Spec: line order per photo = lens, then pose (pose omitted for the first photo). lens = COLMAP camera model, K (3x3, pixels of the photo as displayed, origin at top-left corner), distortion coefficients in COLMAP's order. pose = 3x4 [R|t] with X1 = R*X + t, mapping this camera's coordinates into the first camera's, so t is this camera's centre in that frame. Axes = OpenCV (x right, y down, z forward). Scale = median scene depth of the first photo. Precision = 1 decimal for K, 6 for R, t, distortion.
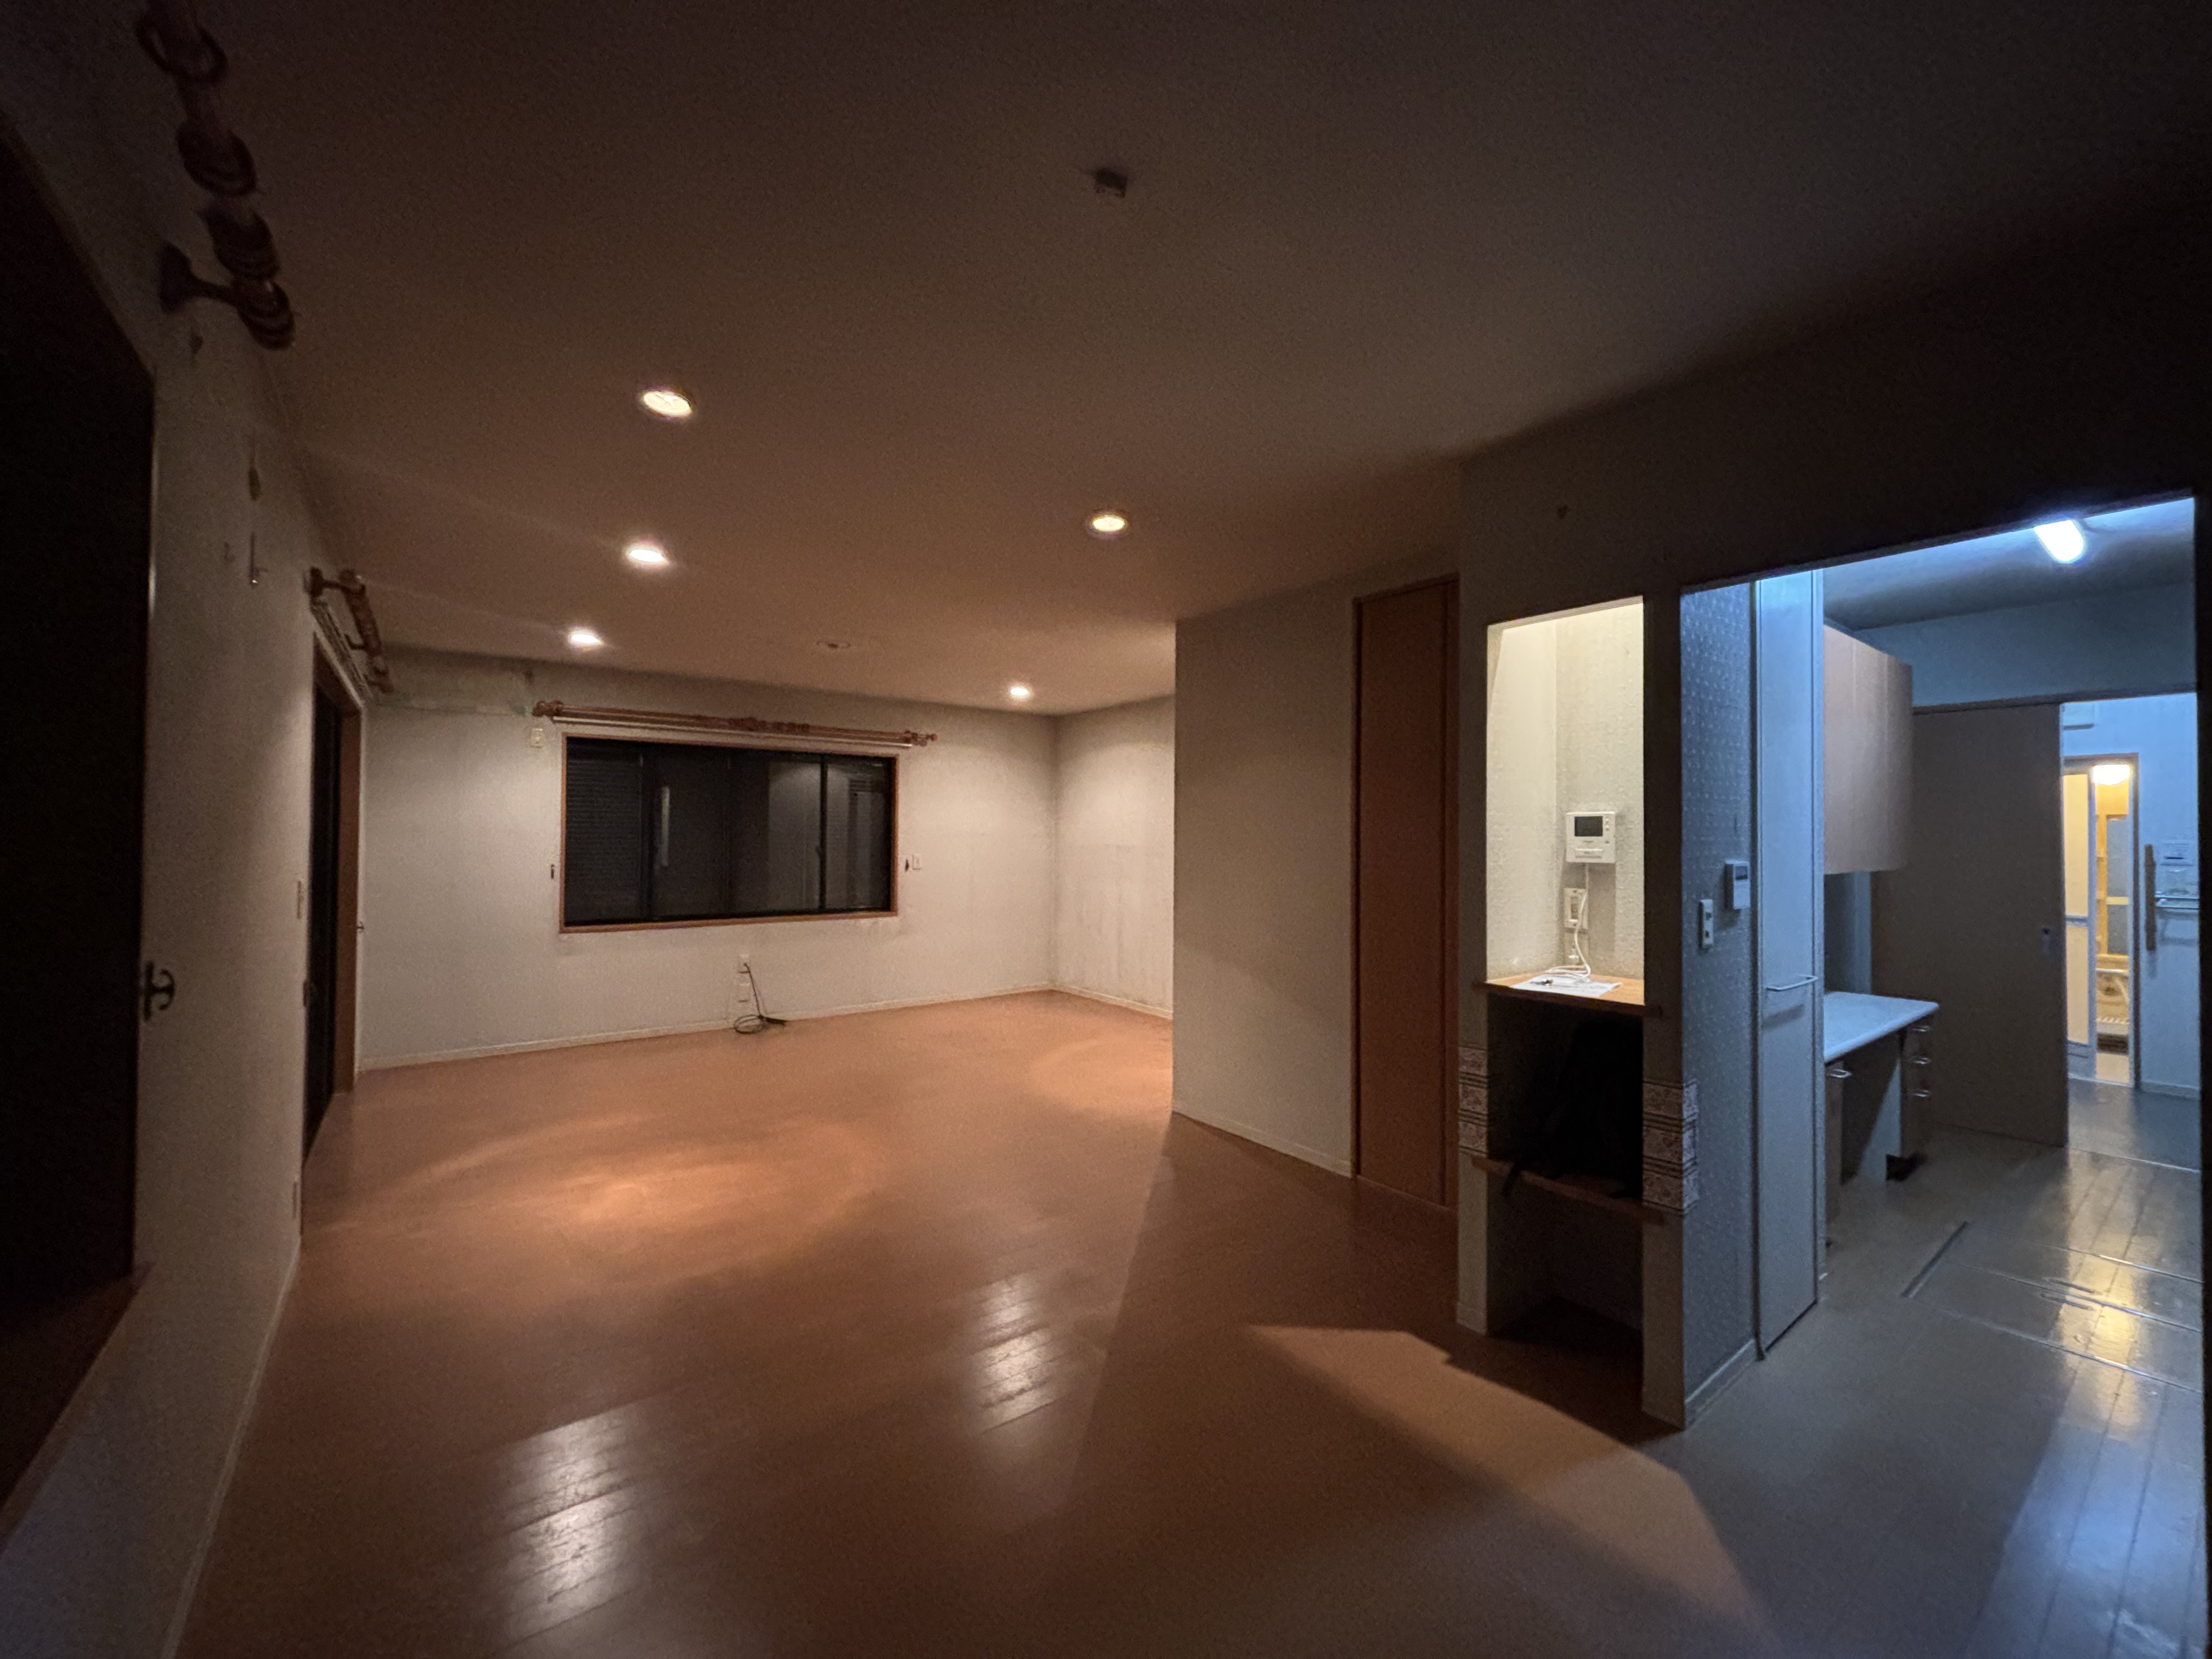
lens RADIAL K [[885.3, 0, 1114.5], [0, 885.3, 826.7], [0, 0, 1]] dist [-0.000949, -0.002006]
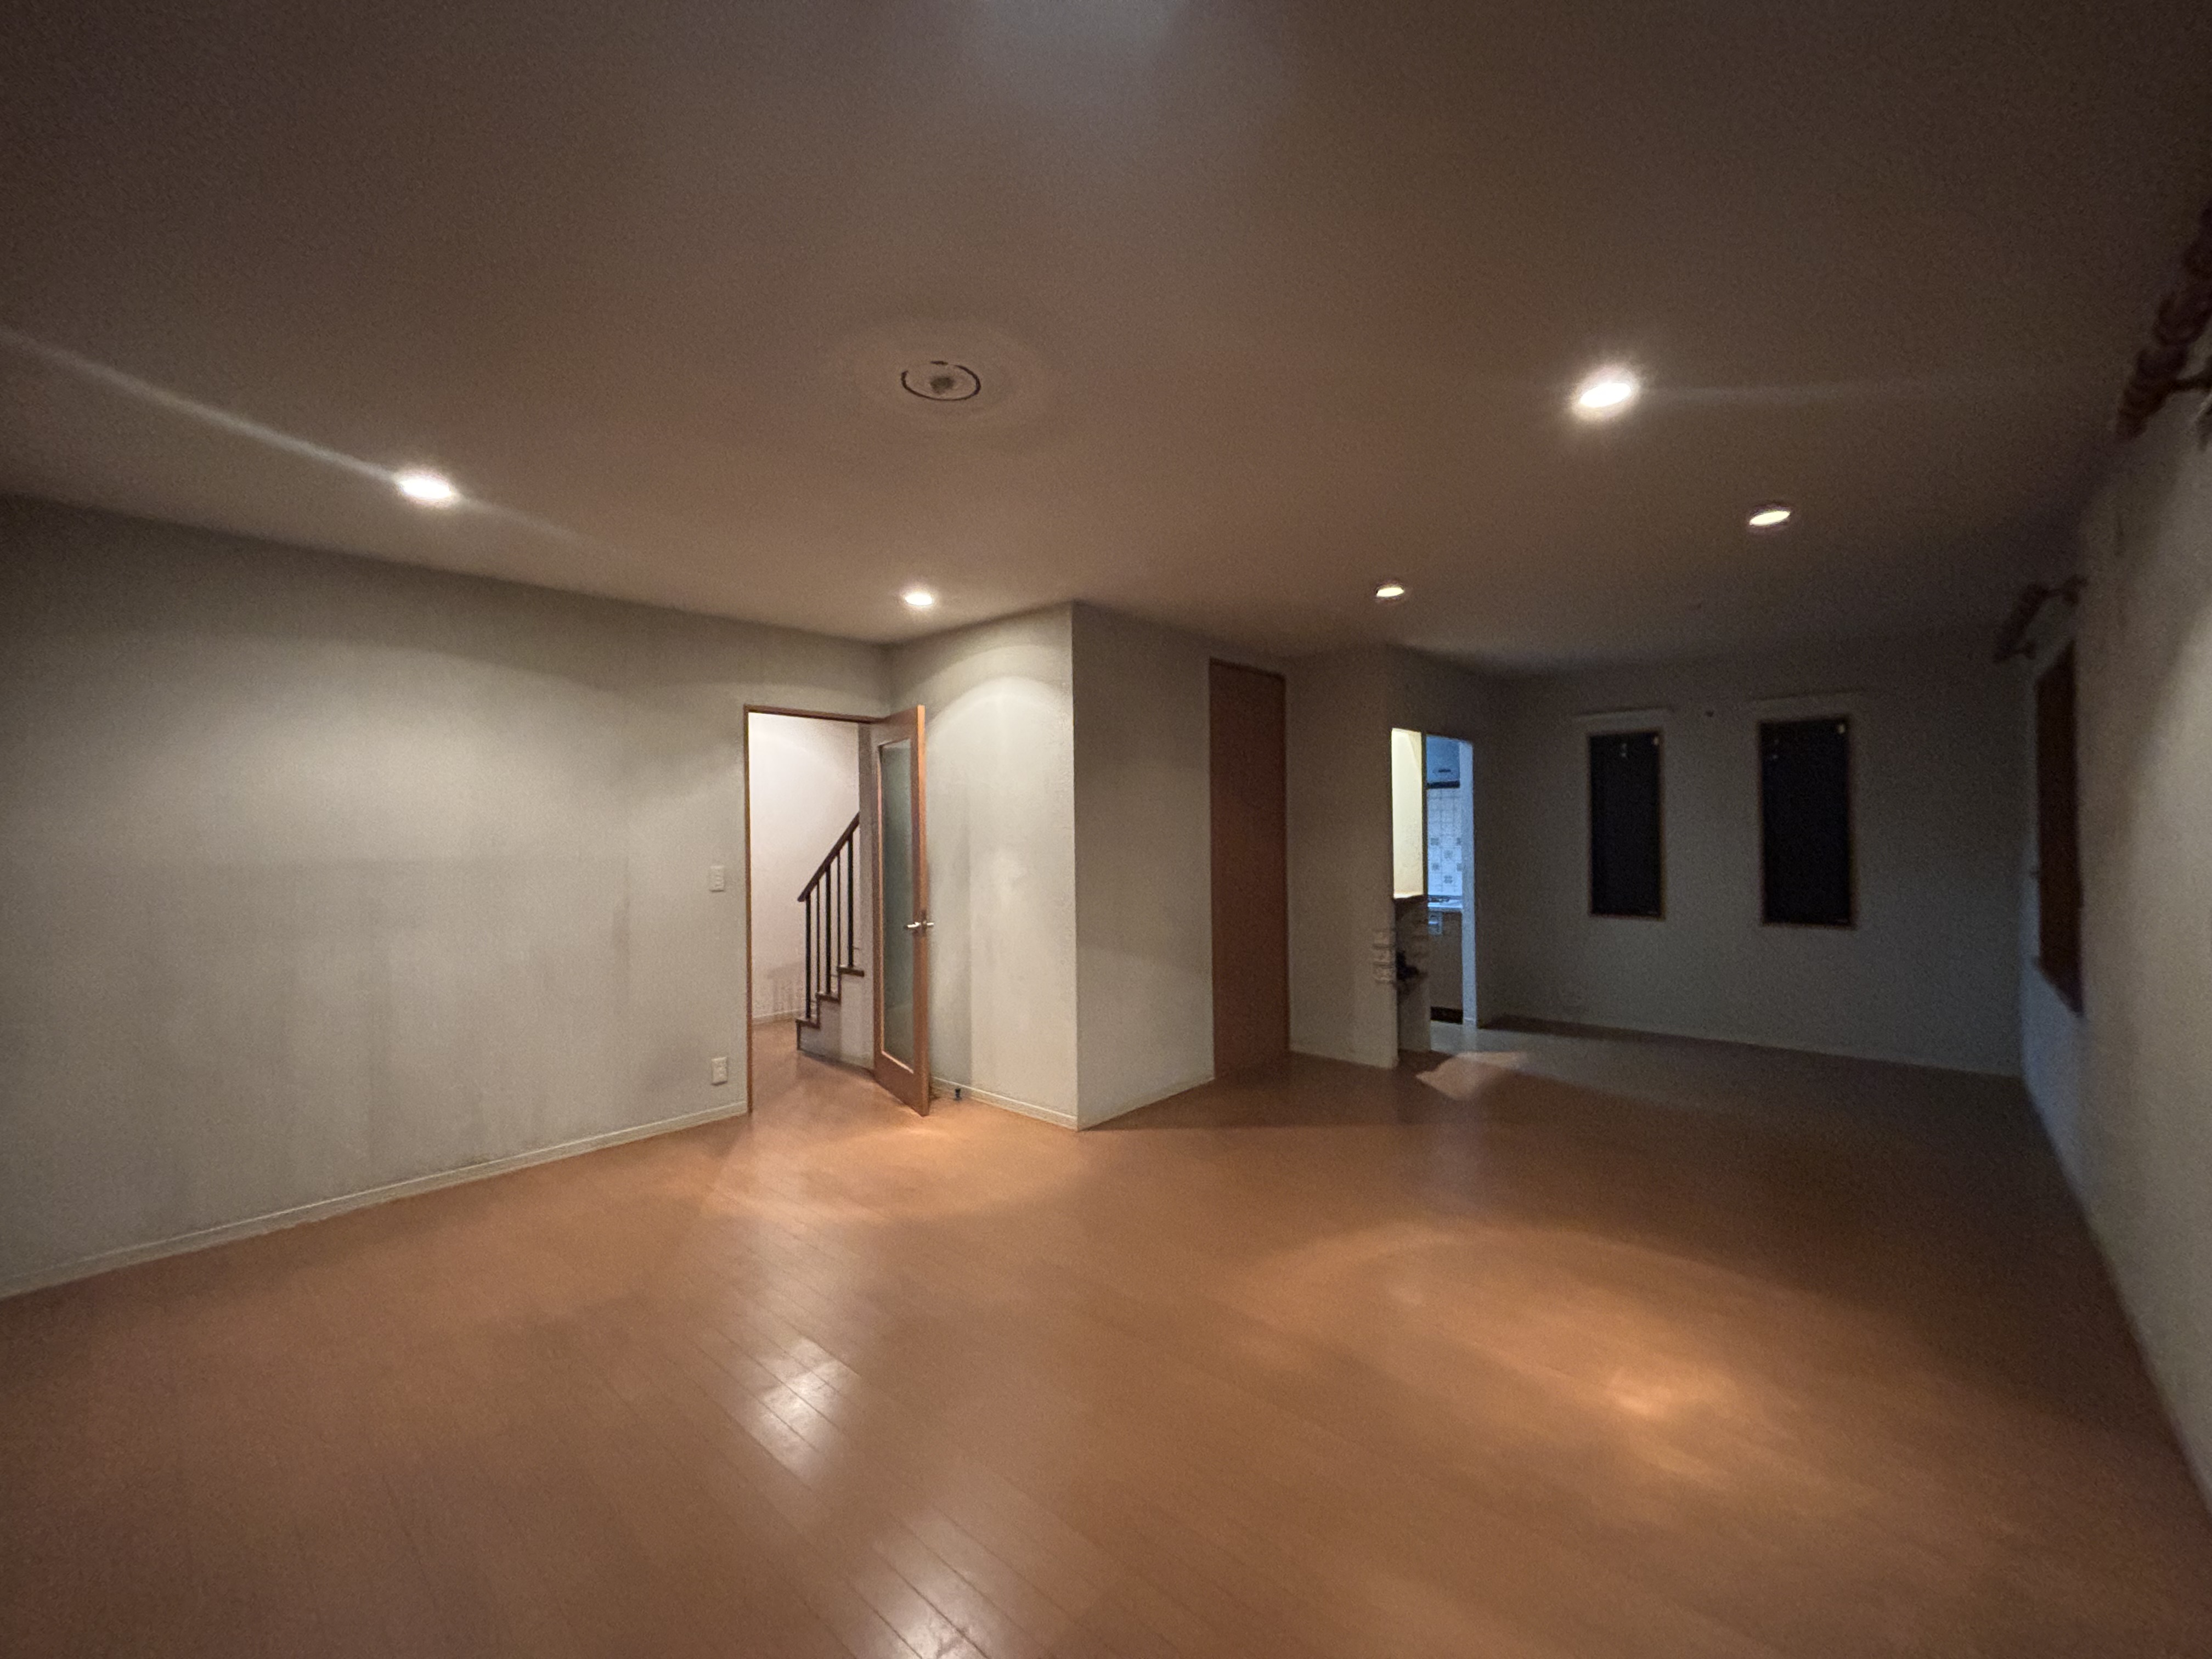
lens RADIAL K [[885.3, 0, 1102.5], [0, 885.3, 829.9], [0, 0, 1]] dist [-0.000949, -0.002006]
pose [[-0.178198, 0.009878, 0.983945, -0.637520], [0.003132, 0.999950, -0.009472, 0.013418], [-0.983990, 0.001393, -0.178220, 0.861448]]
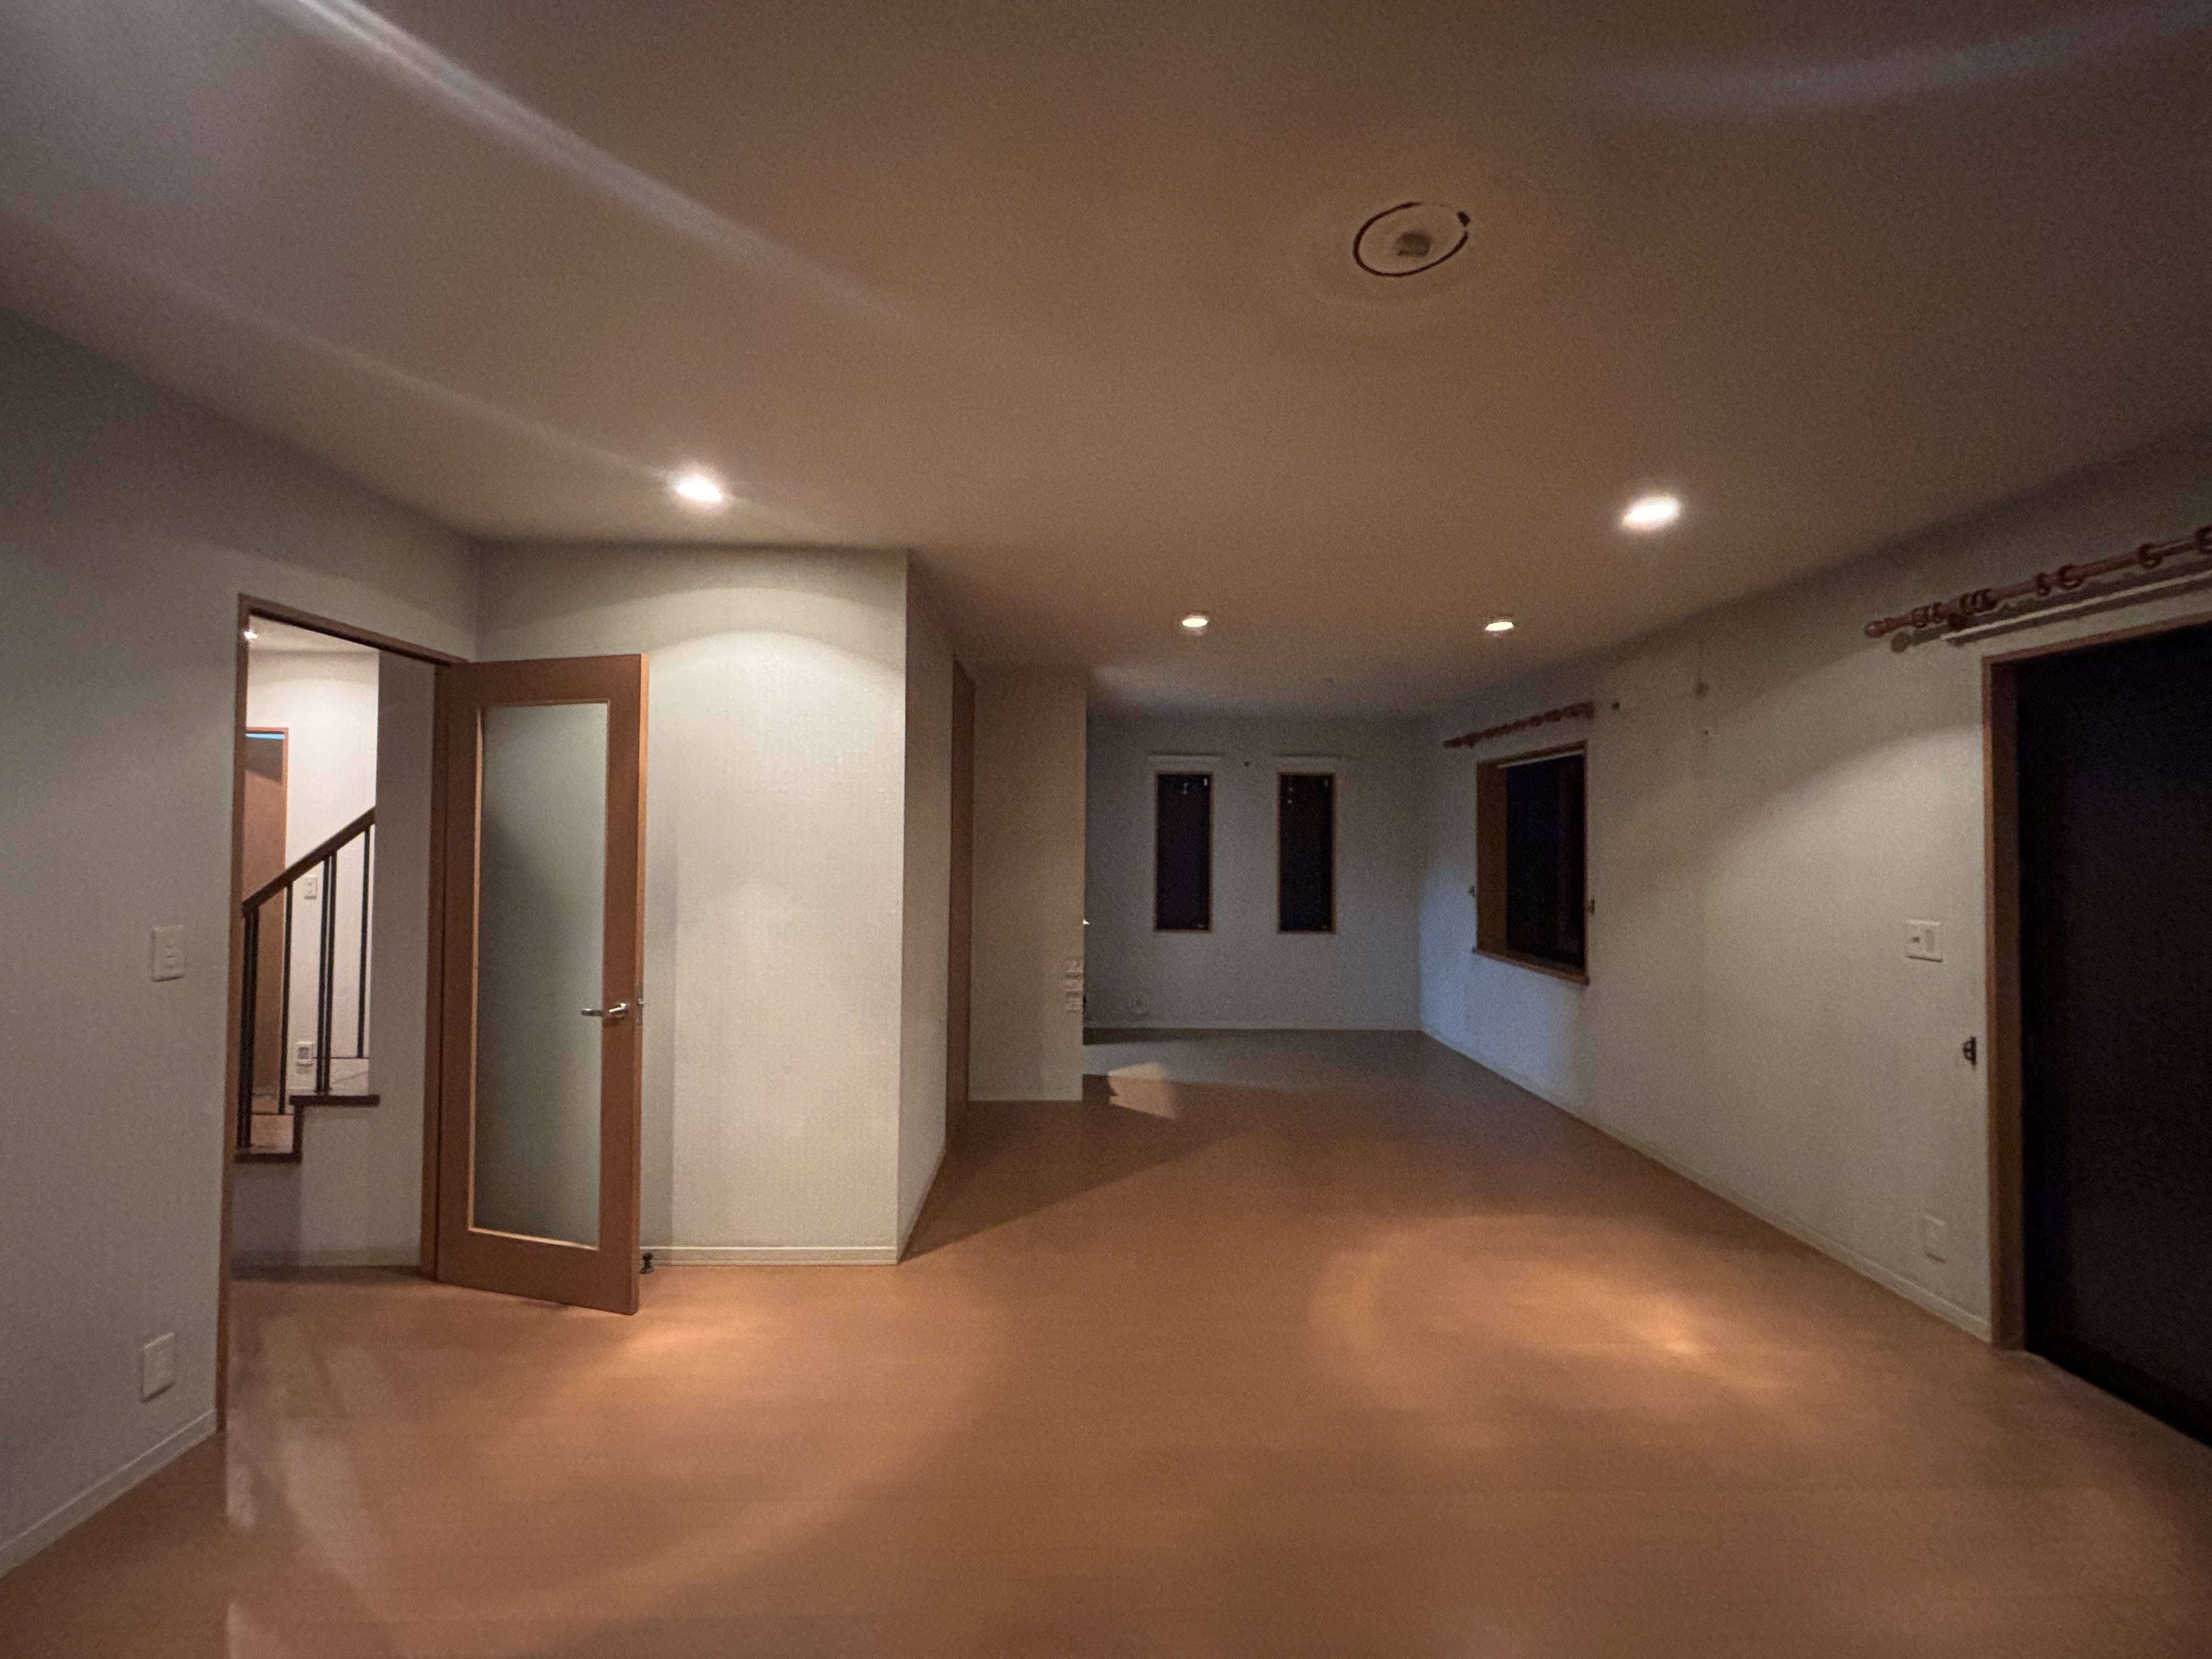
lens RADIAL K [[885.3, 0, 1117.5], [0, 885.3, 831.6], [0, 0, 1]] dist [-0.000949, -0.002006]
pose [[-0.808595, 0.007110, 0.588323, -0.360187], [-0.010300, 0.999603, -0.026237, 0.004397], [-0.588276, -0.027275, -0.808200, 1.102611]]
